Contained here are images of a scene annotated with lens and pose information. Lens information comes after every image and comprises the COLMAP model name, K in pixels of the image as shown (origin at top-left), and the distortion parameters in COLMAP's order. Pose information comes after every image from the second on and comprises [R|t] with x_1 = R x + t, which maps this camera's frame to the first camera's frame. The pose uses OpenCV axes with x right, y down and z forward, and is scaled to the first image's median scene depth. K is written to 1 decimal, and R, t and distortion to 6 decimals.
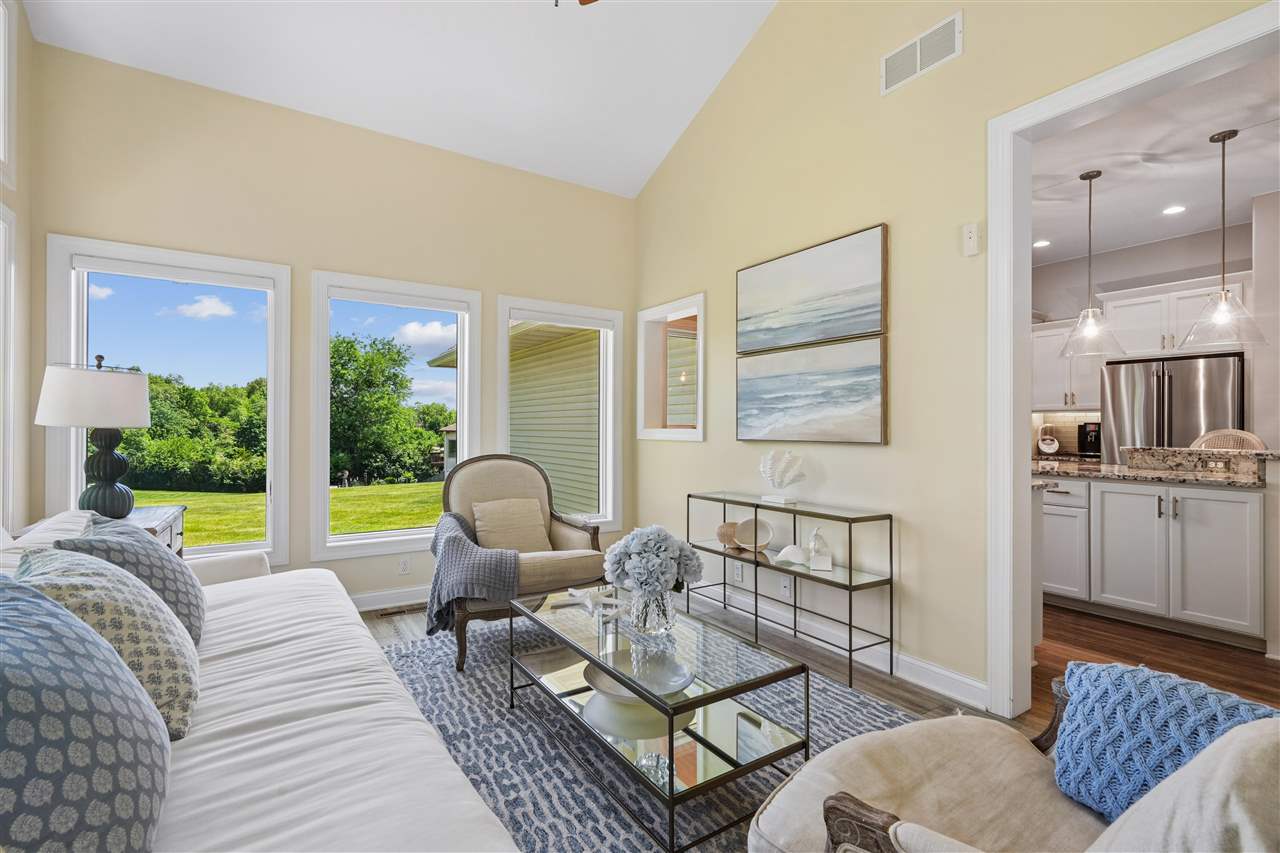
lens RADIAL K [[579.2, 0, 646.3], [0, 579.2, 420.2], [0, 0, 1]] dist [-0.005105, 0.000794]
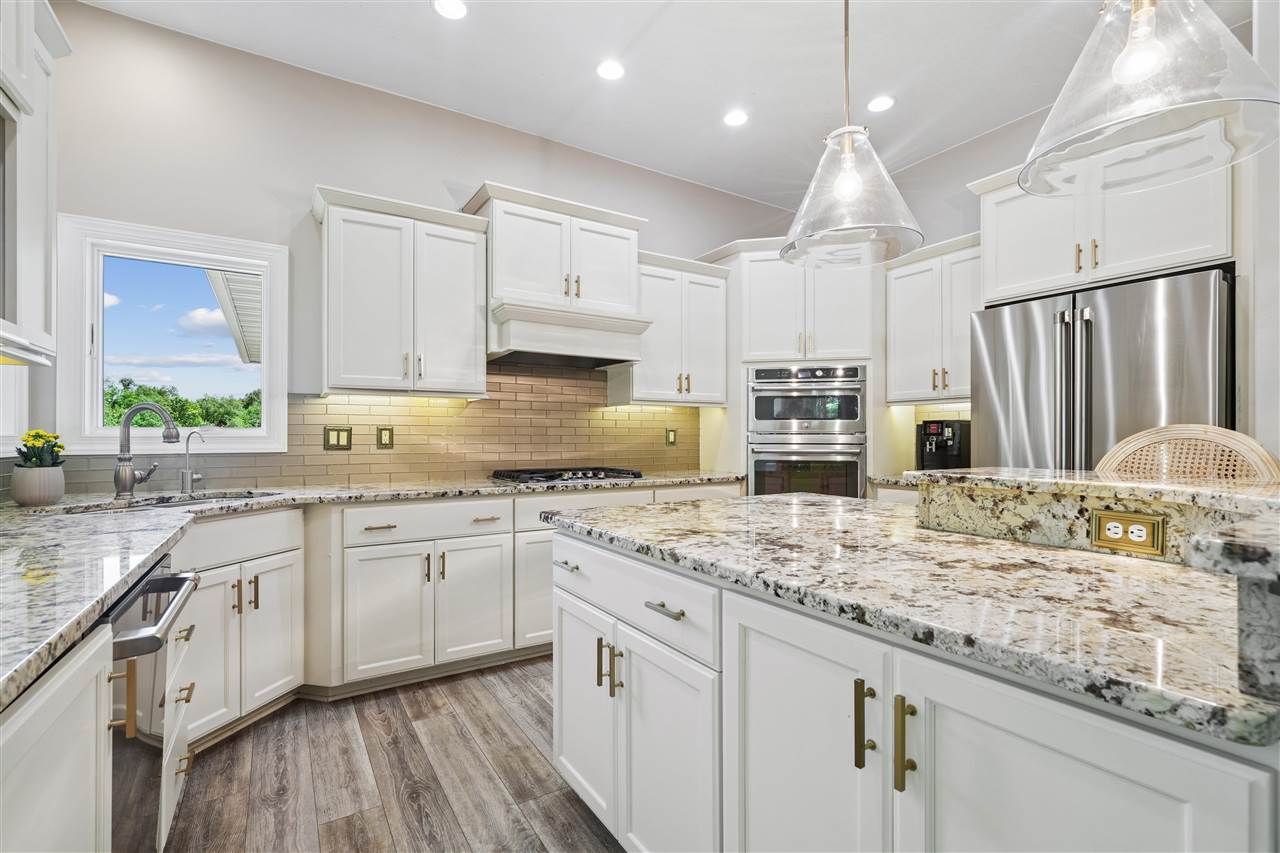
lens RADIAL K [[579.2, 0, 642.3], [0, 579.2, 436.0], [0, 0, 1]] dist [-0.005105, 0.000794]
pose [[0.999860, -0.005940, -0.015611, 0.542037], [0.006125, 0.999912, 0.011790, 0.013709], [0.015540, -0.011884, 0.999809, 0.505274]]
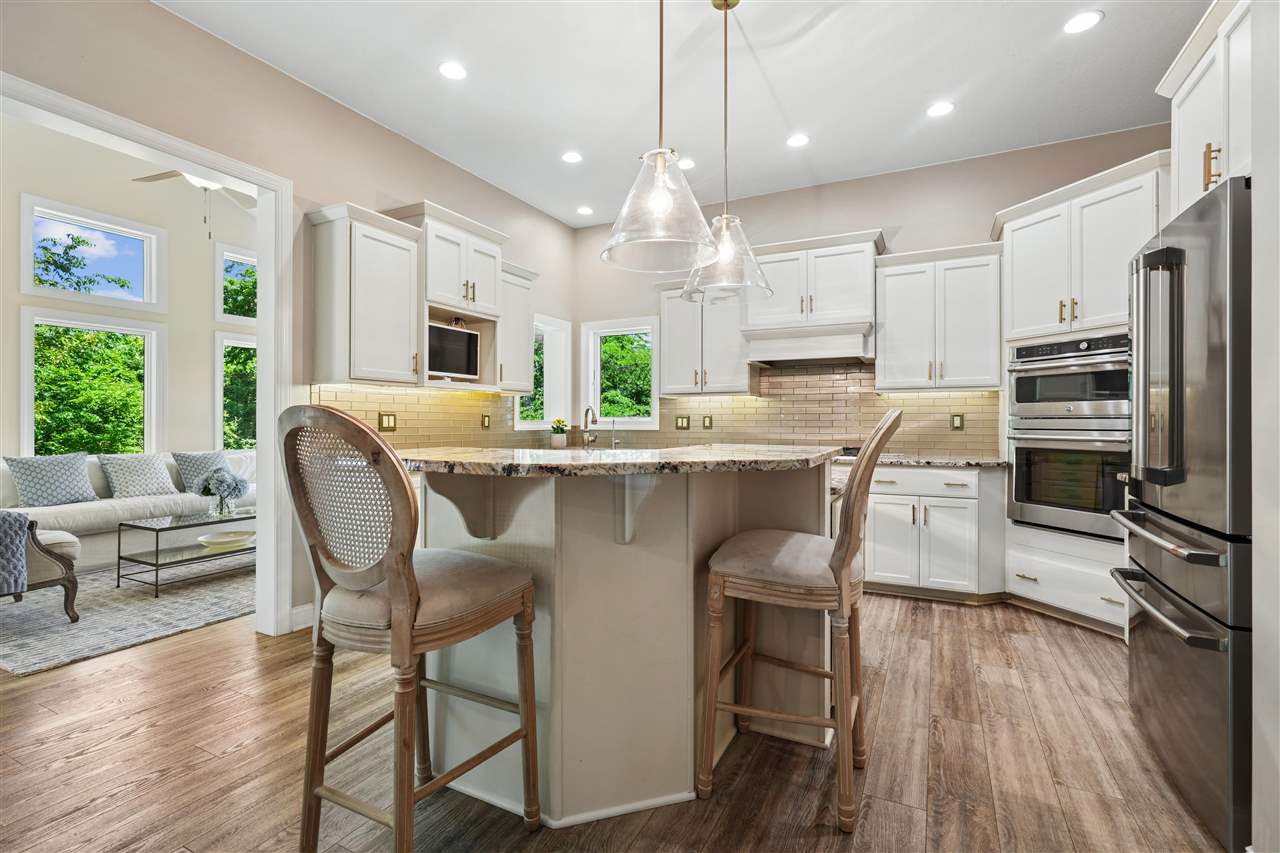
lens RADIAL K [[579.2, 0, 641.7], [0, 579.2, 421.0], [0, 0, 1]] dist [-0.005105, 0.000794]
pose [[0.499969, -0.007386, -0.866012, 1.079965], [0.014563, 0.999894, -0.000121, 0.017535], [0.865921, -0.012551, 0.500023, 0.531207]]
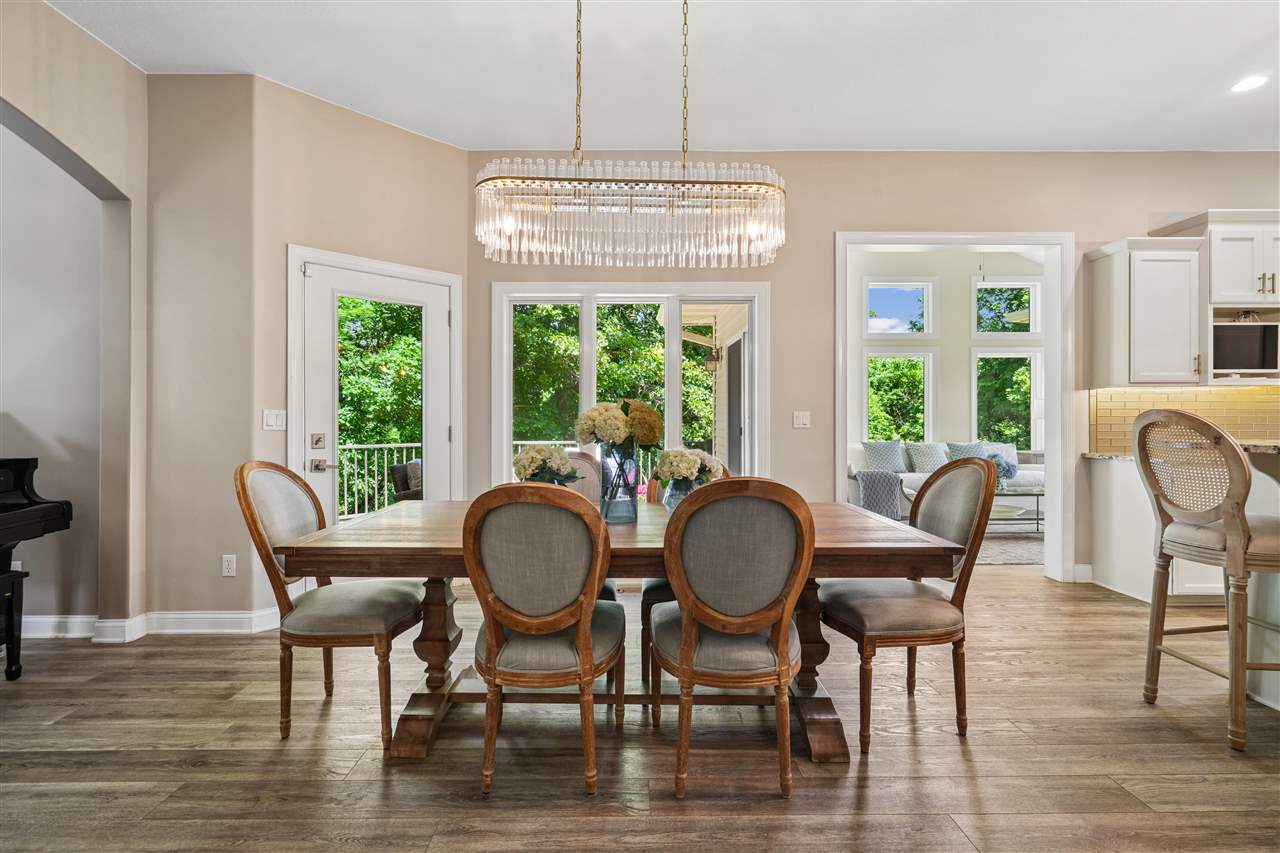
lens RADIAL K [[579.2, 0, 629.4], [0, 579.2, 424.2], [0, 0, 1]] dist [-0.005105, 0.000794]
pose [[-0.543463, 0.001012, -0.839433, 1.375540], [0.014806, 0.999855, -0.008381, 0.017258], [0.839303, -0.016984, -0.543399, 0.428743]]
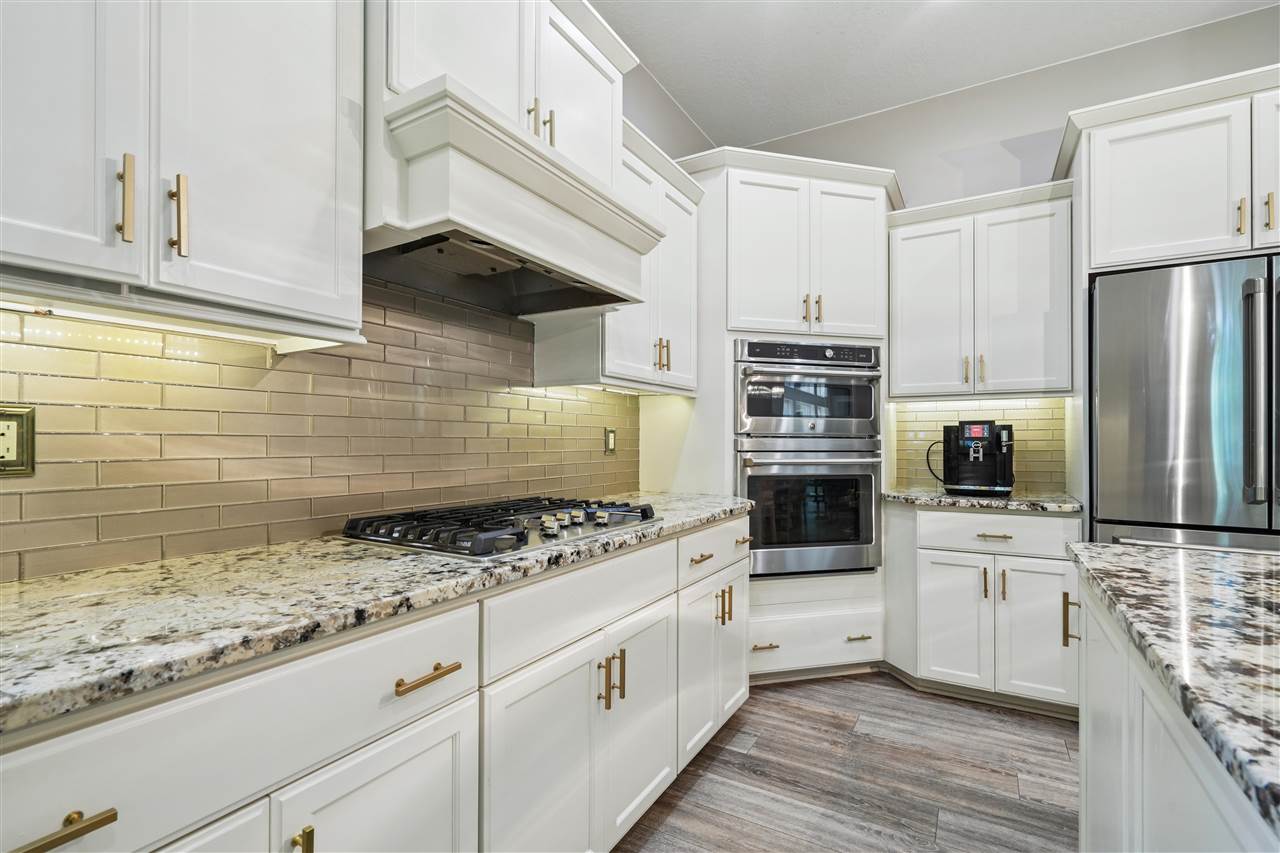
lens RADIAL K [[579.2, 0, 640.0], [0, 579.2, 438.4], [0, 0, 1]] dist [-0.005105, 0.000794]
pose [[0.895610, -0.001906, 0.444837, 0.354935], [-0.002400, 0.999956, 0.009116, 0.017644], [-0.444834, -0.009232, 0.895565, 0.865211]]
